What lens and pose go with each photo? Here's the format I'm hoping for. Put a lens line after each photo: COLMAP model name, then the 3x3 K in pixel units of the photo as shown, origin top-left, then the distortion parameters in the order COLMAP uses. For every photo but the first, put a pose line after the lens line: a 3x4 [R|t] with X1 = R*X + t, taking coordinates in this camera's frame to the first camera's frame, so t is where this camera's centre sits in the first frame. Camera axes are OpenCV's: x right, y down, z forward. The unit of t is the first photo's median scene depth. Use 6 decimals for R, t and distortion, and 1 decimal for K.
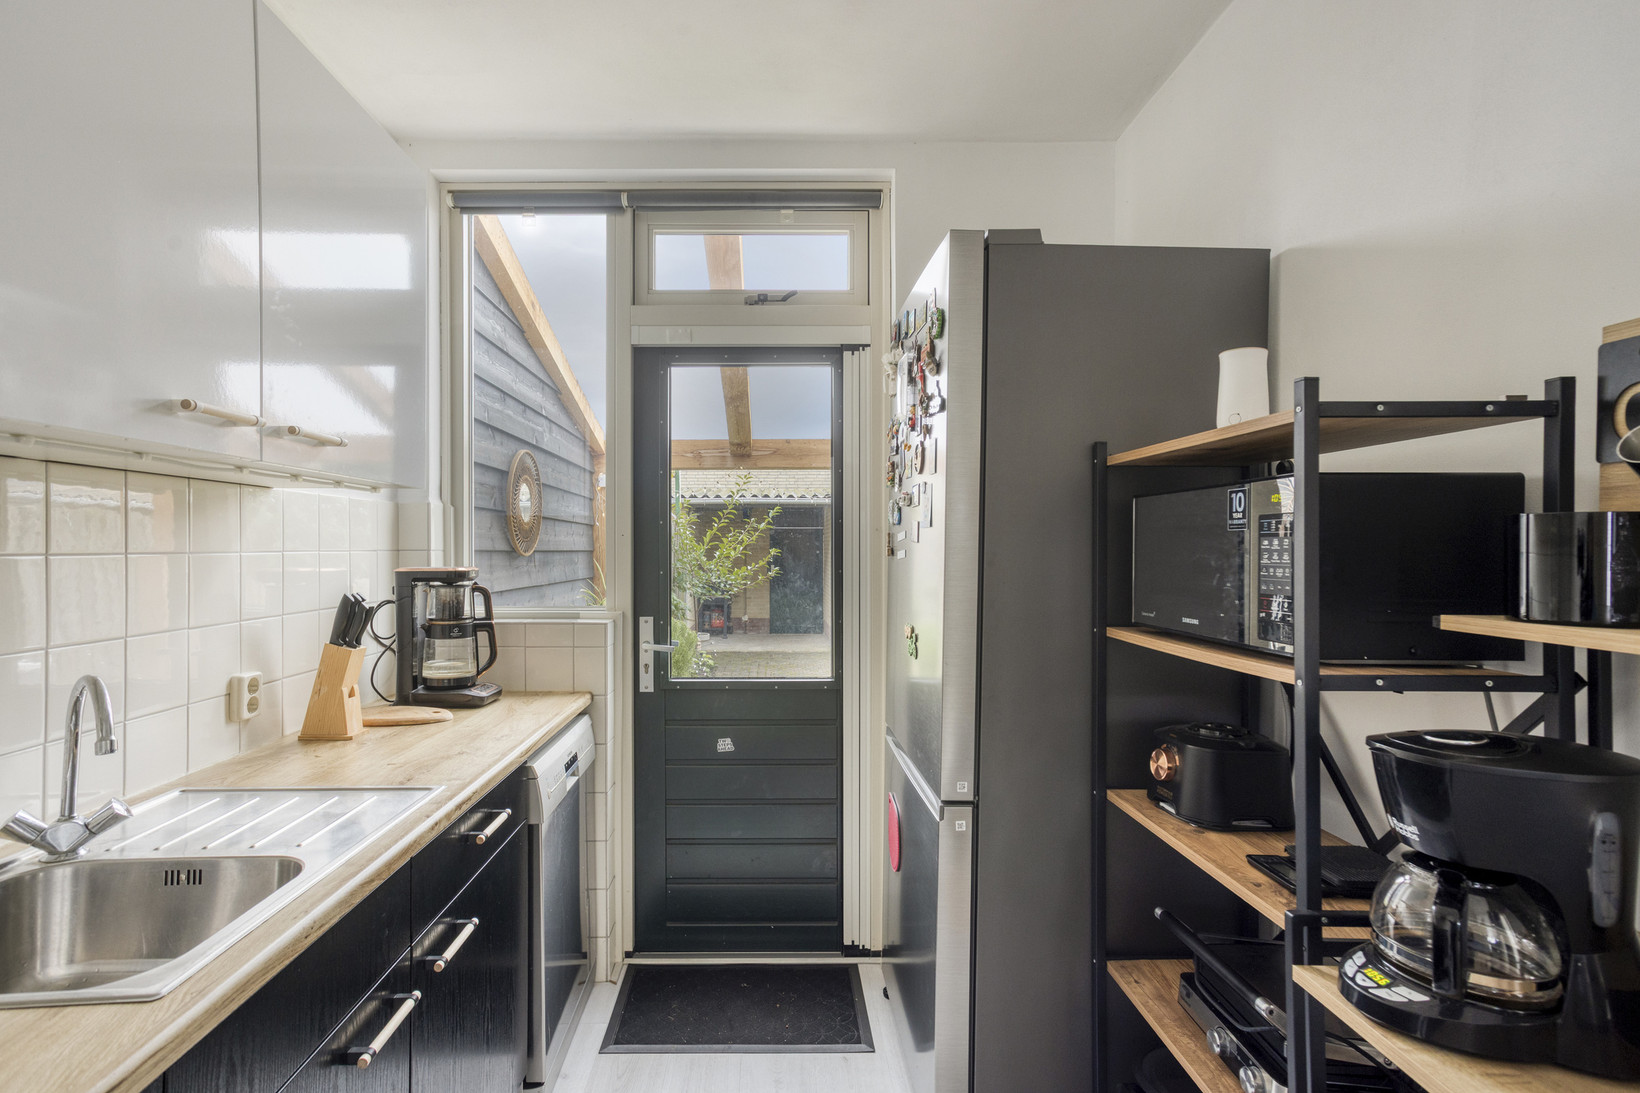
lens RADIAL K [[824.7, 0, 793.3], [0, 824.7, 549.3], [0, 0, 1]] dist [-0.000462, 0.001215]
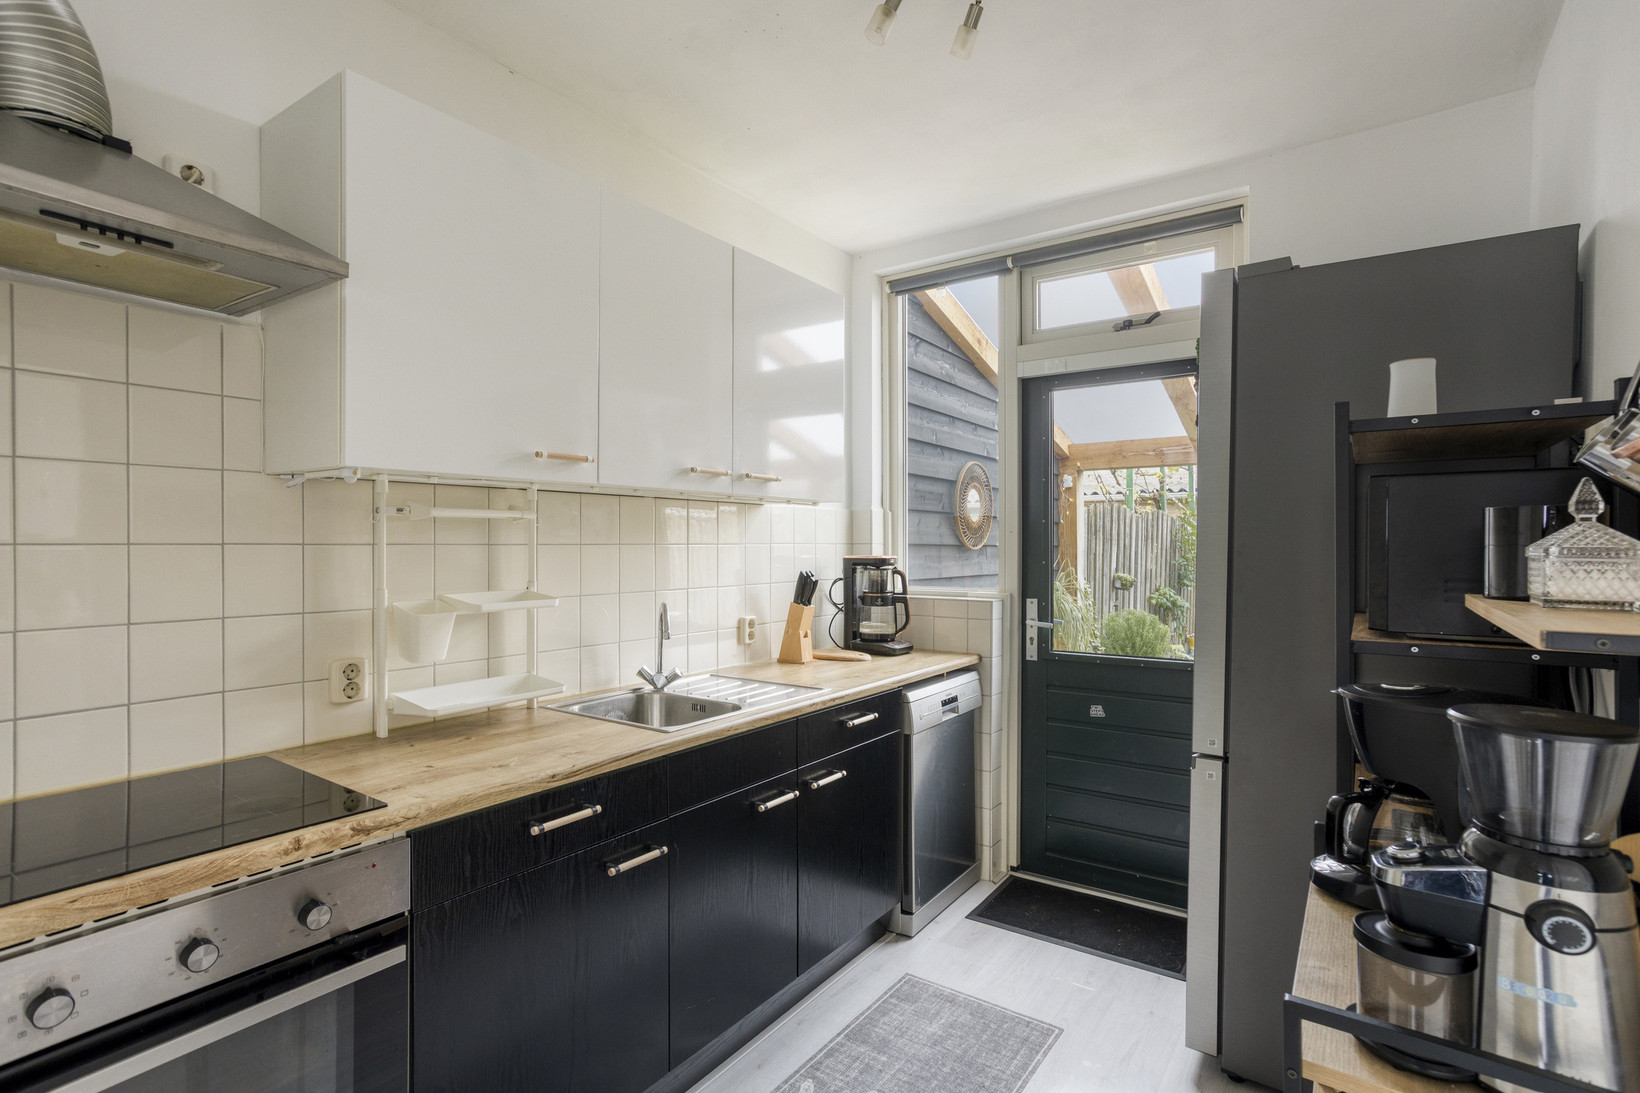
lens RADIAL K [[824.7, 0, 793.3], [0, 824.7, 549.3], [0, 0, 1]] dist [-0.000462, 0.001215]
pose [[0.804581, 0.003655, -0.593832, 0.299869], [-0.001445, 0.999990, 0.004198, 0.004866], [0.593841, -0.002519, 0.804578, -0.217389]]
